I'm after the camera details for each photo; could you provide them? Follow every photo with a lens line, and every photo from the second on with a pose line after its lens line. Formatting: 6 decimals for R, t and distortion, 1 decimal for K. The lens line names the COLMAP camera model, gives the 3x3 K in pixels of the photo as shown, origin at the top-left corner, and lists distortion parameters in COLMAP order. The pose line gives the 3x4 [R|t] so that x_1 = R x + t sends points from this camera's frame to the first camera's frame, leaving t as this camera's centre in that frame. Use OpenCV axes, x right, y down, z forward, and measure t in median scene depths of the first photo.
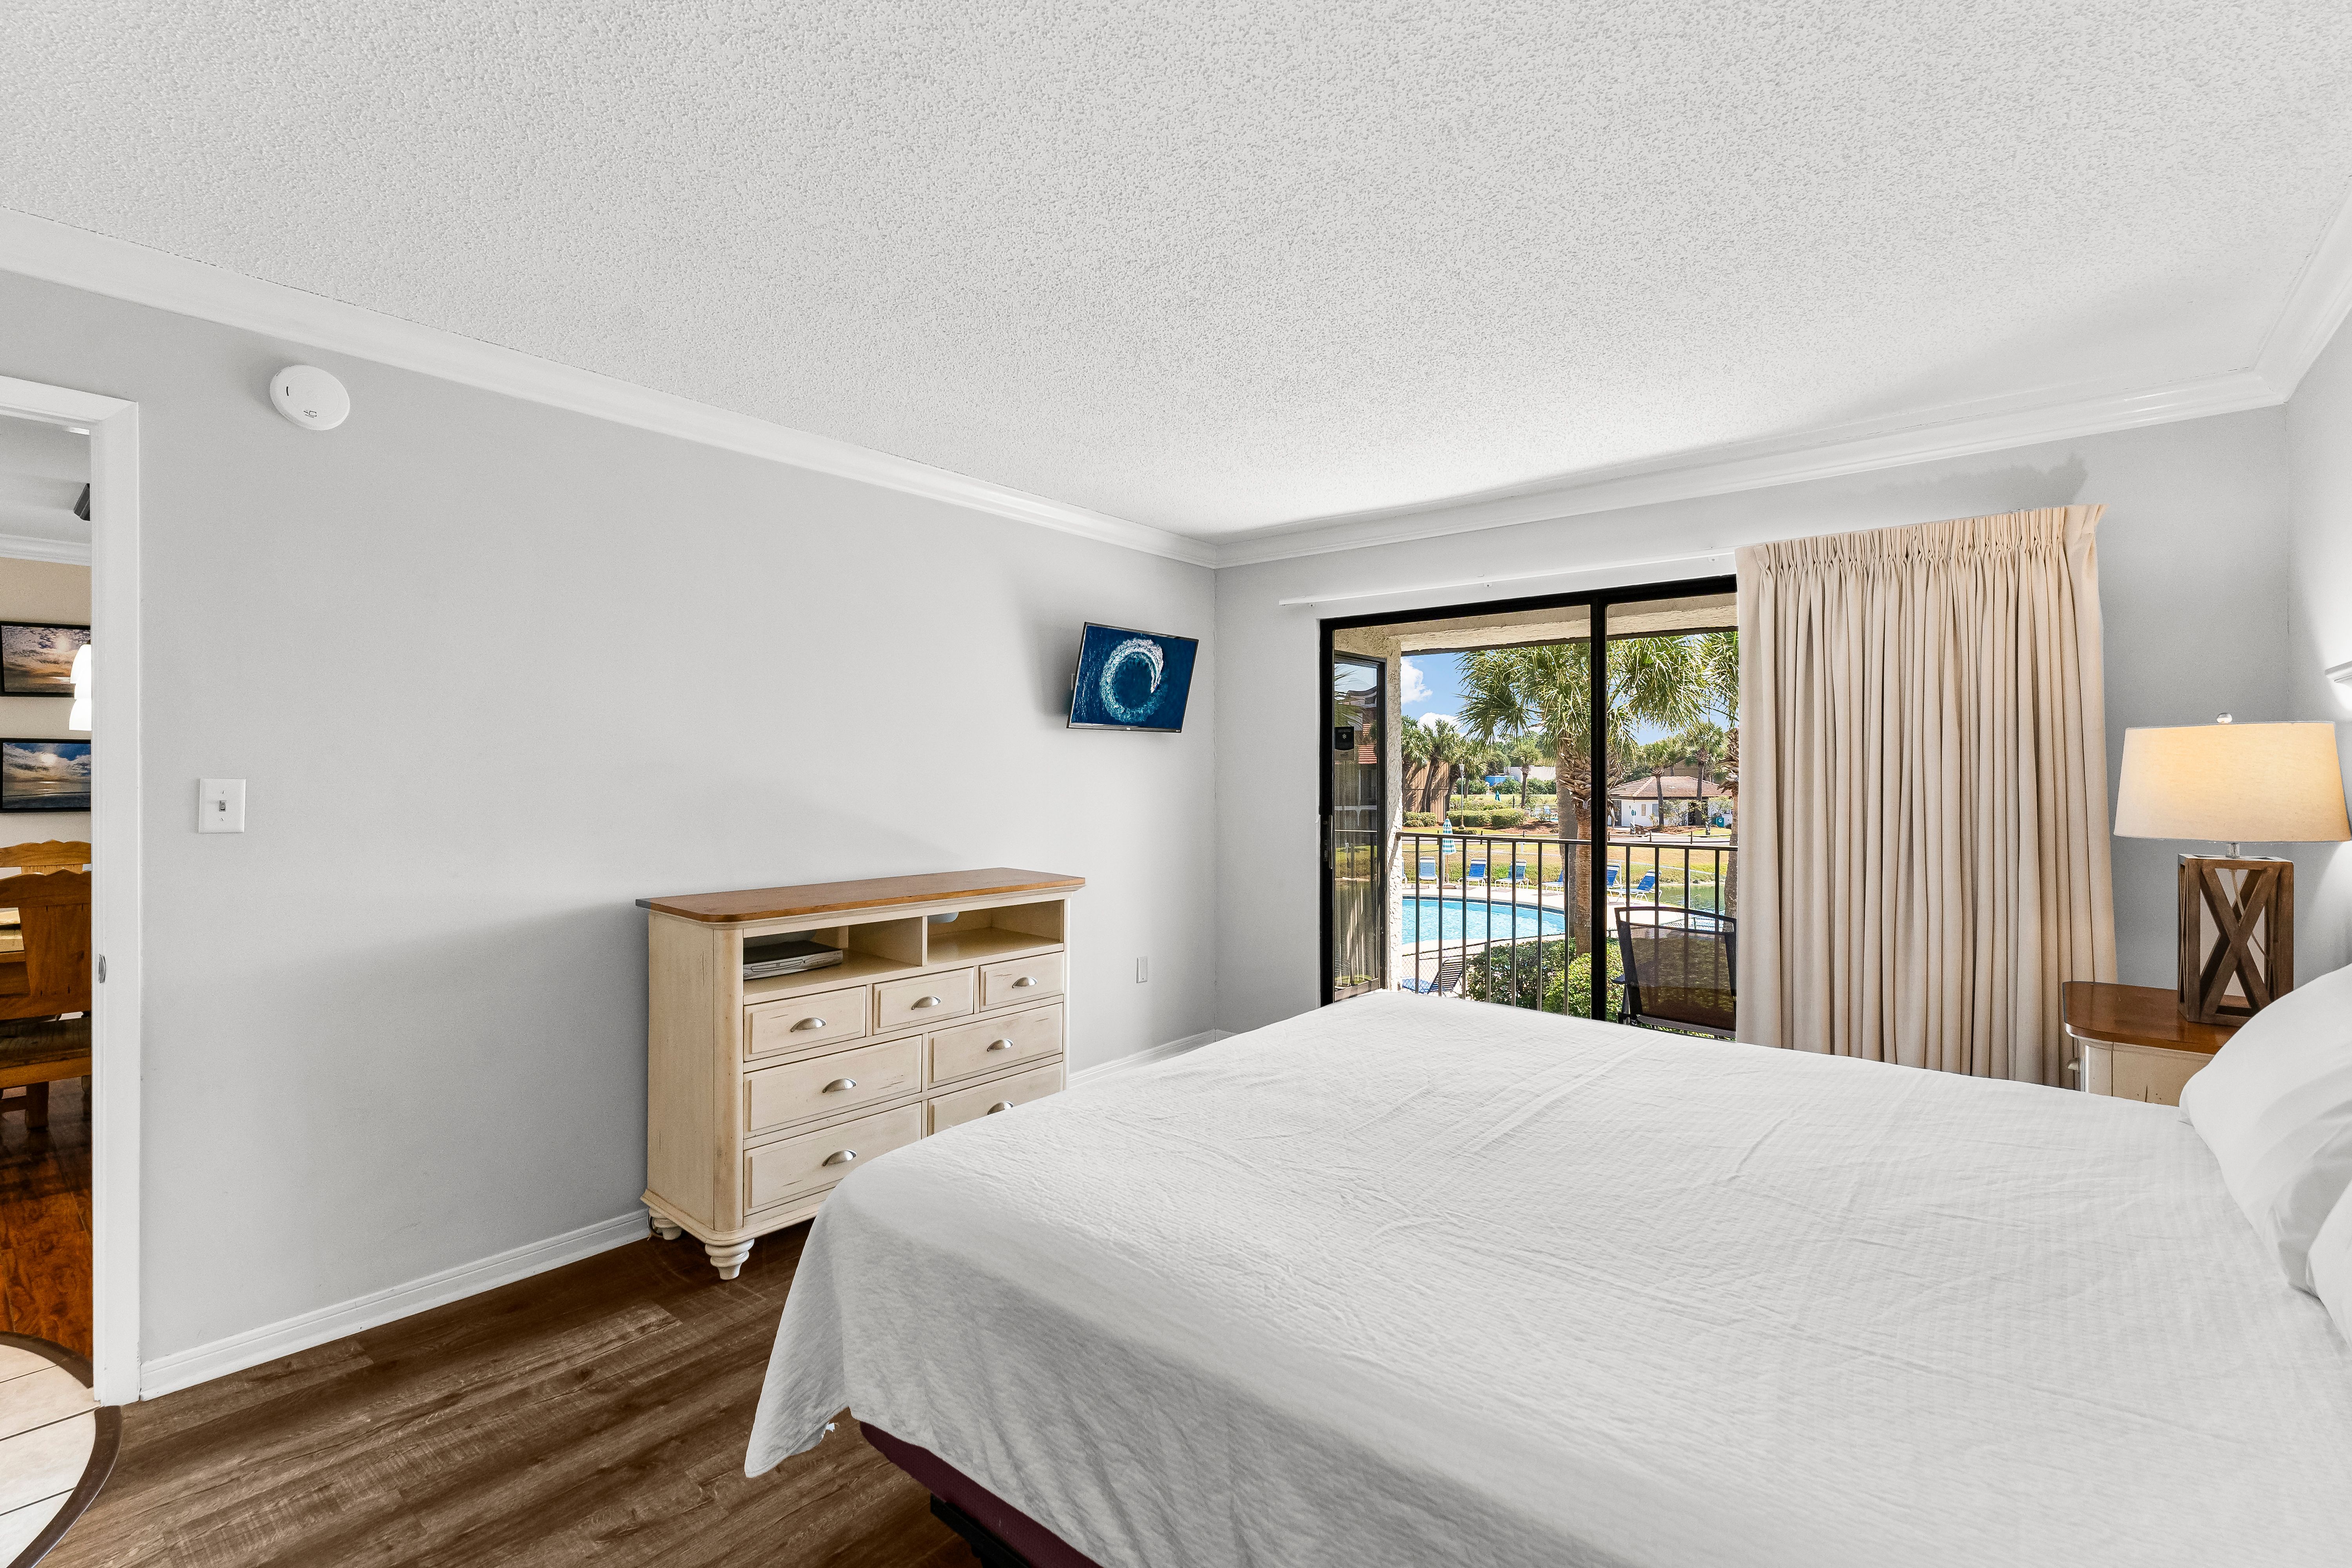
lens RADIAL K [[1042.1, 0, 1180.6], [0, 1042.1, 788.6], [0, 0, 1]] dist [0.001204, 0.000180]
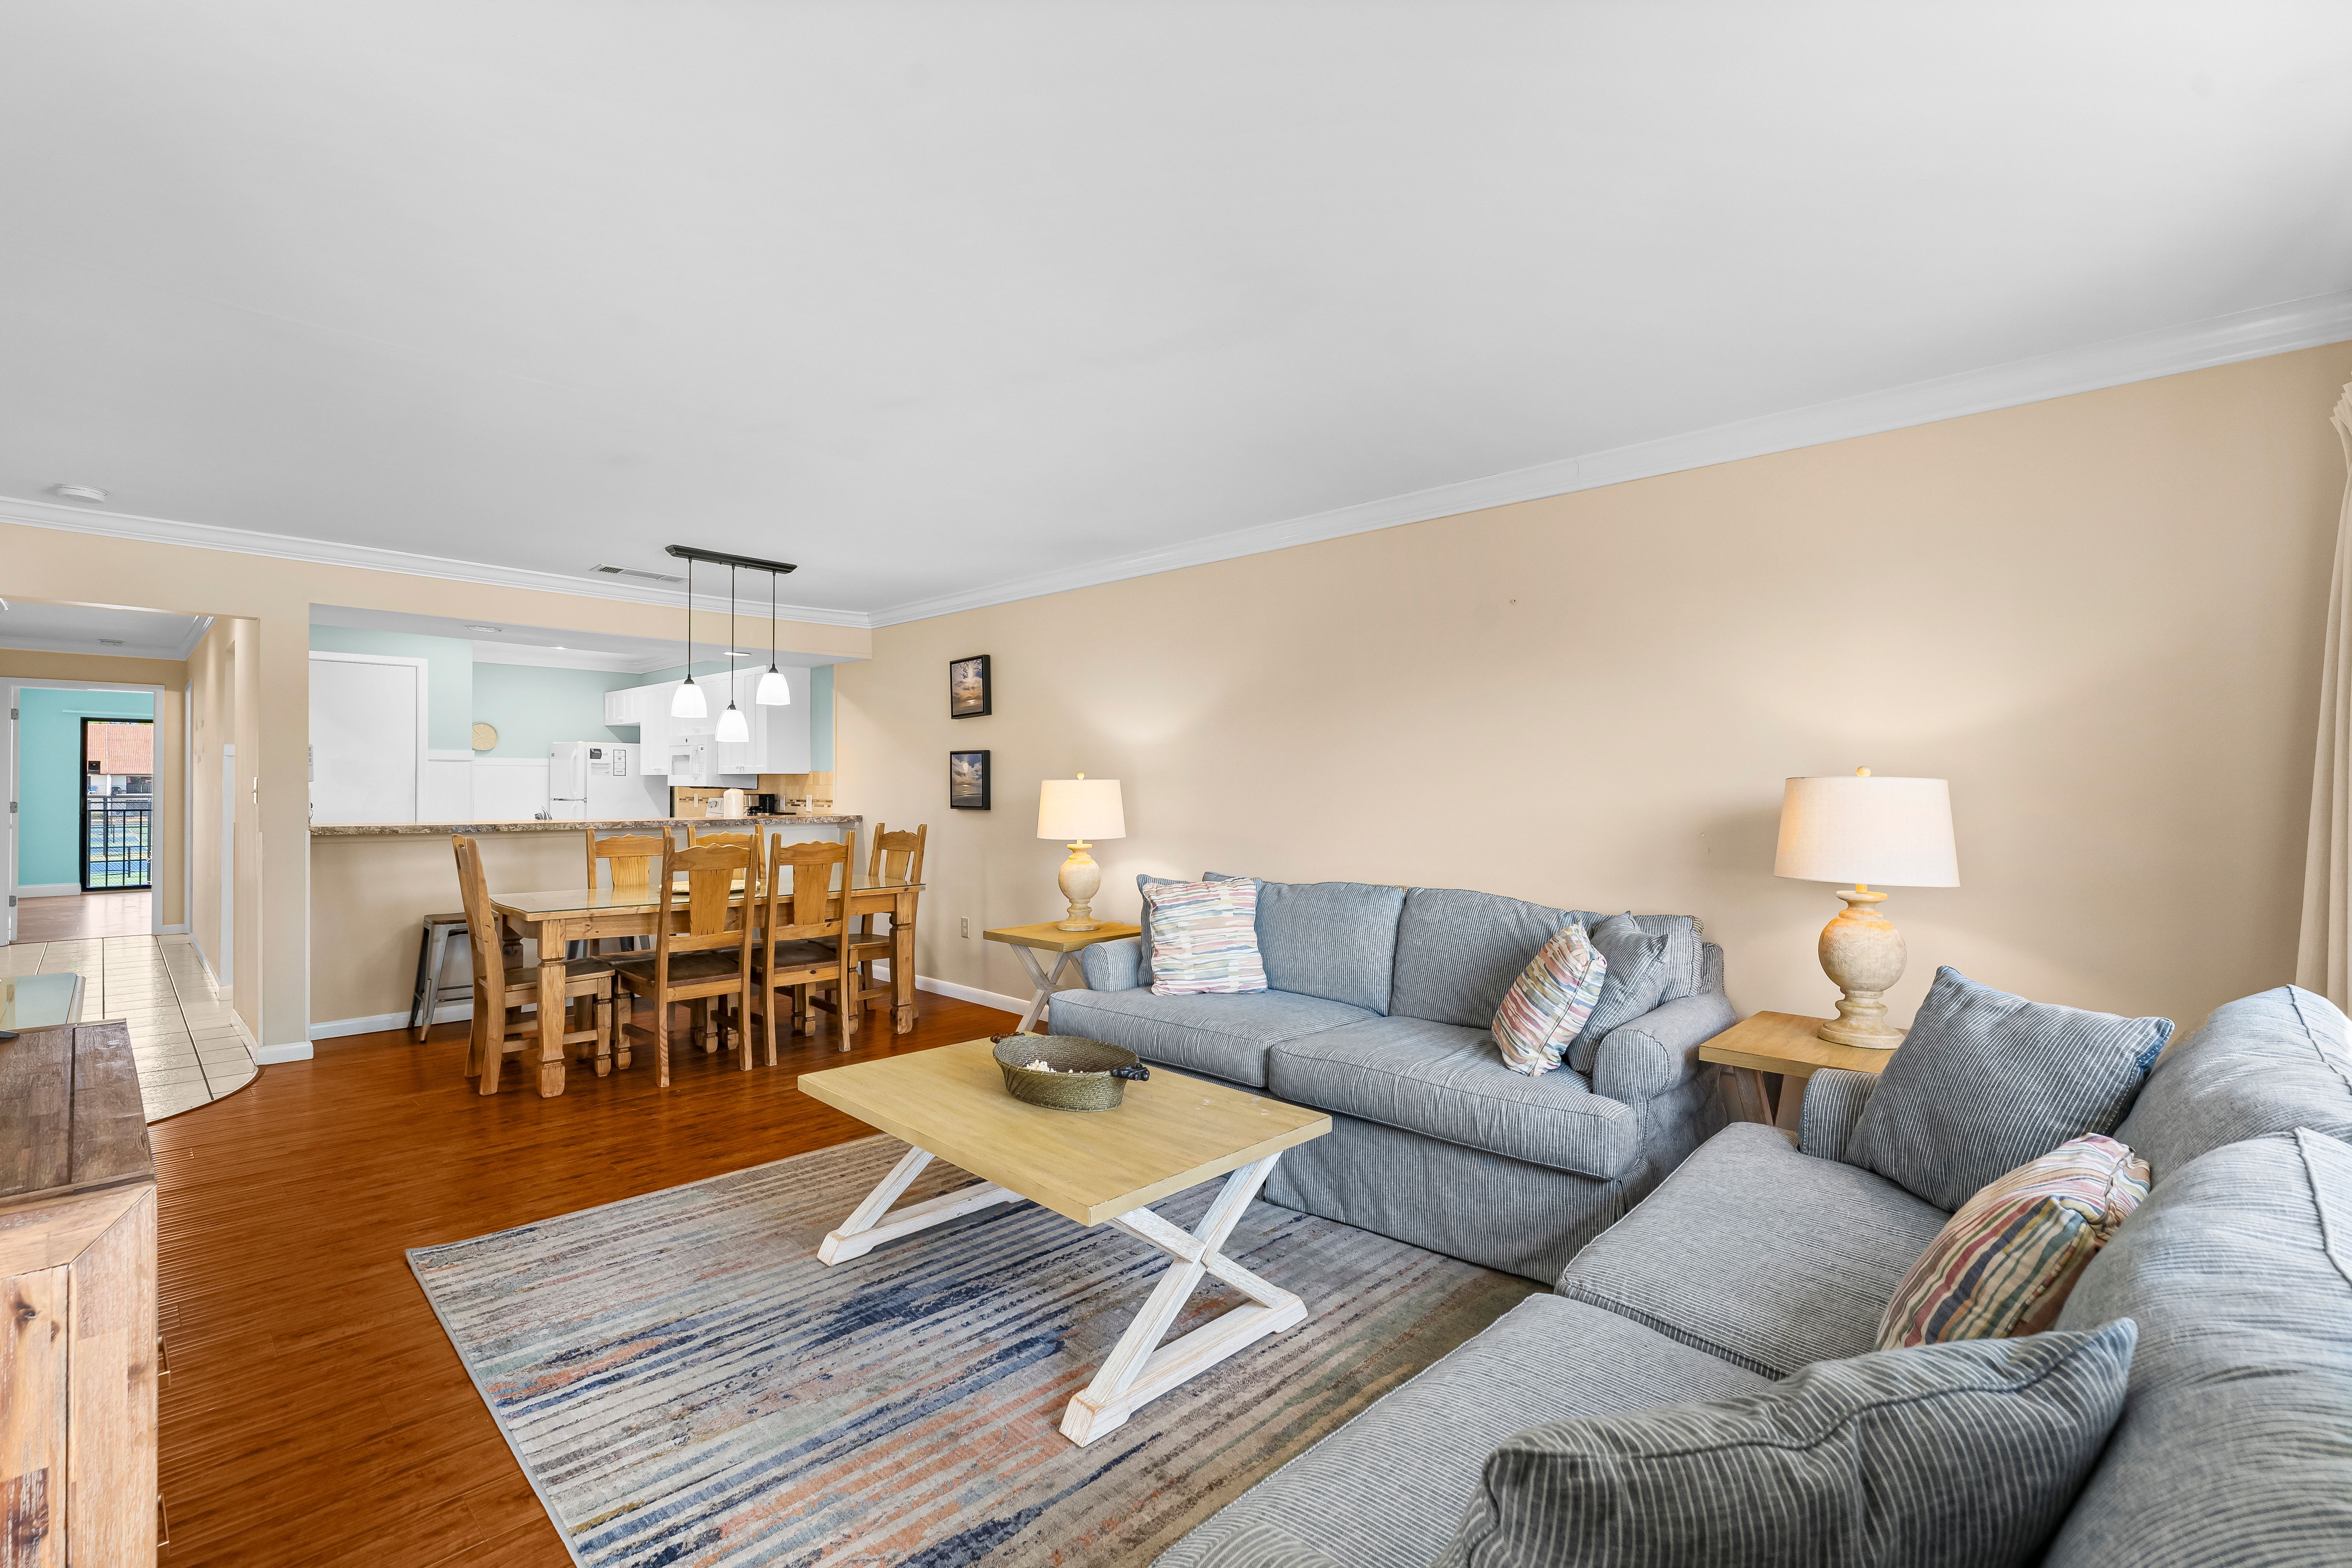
lens RADIAL K [[1042.1, 0, 1180.6], [0, 1042.1, 788.6], [0, 0, 1]] dist [0.001204, 0.000180]
pose [[-0.078597, 0.001231, -0.996906, 0.131579], [-0.010033, 0.999948, 0.002025, -0.007659], [0.996856, 0.010161, -0.078581, 1.356318]]
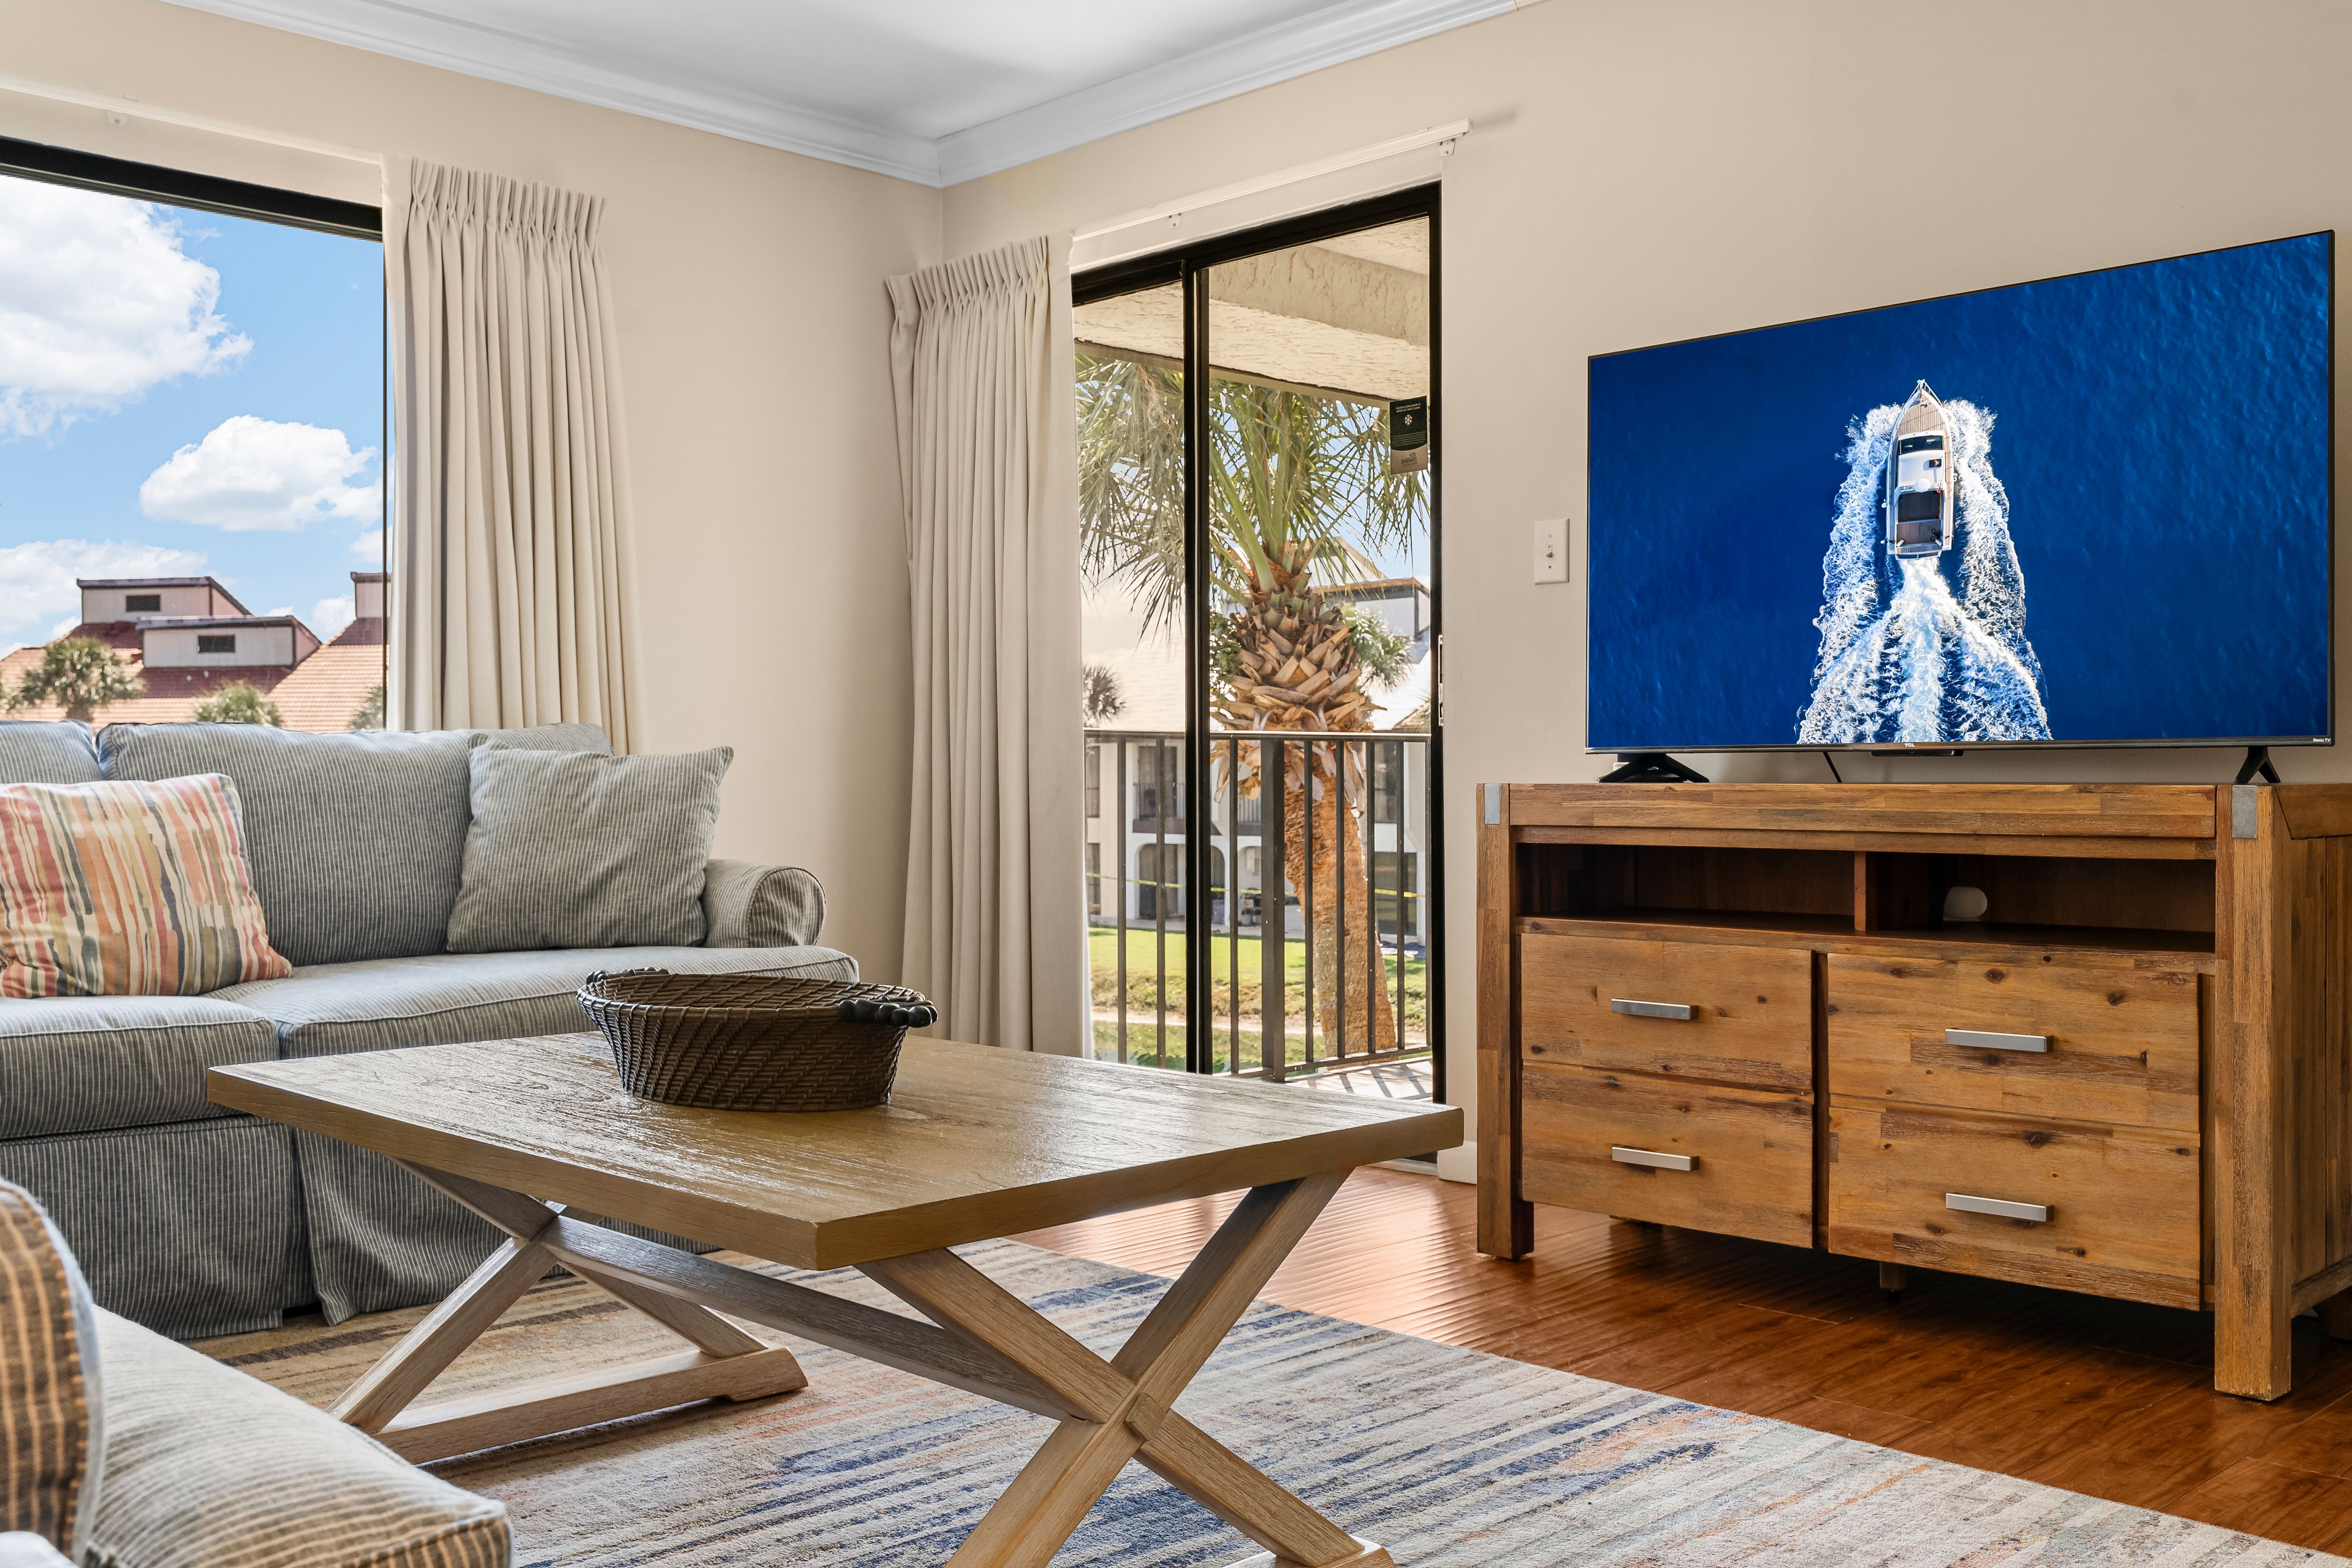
lens RADIAL K [[2176.6, 0, 1175.1], [0, 2176.6, 664.6], [0, 0, 1]] dist [-0.007439, -0.001940]
pose [[0.109060, 0.047507, 0.992899, -0.864442], [0.010992, 0.998739, -0.048994, 0.085587], [-0.993974, 0.016257, 0.108400, 1.112326]]
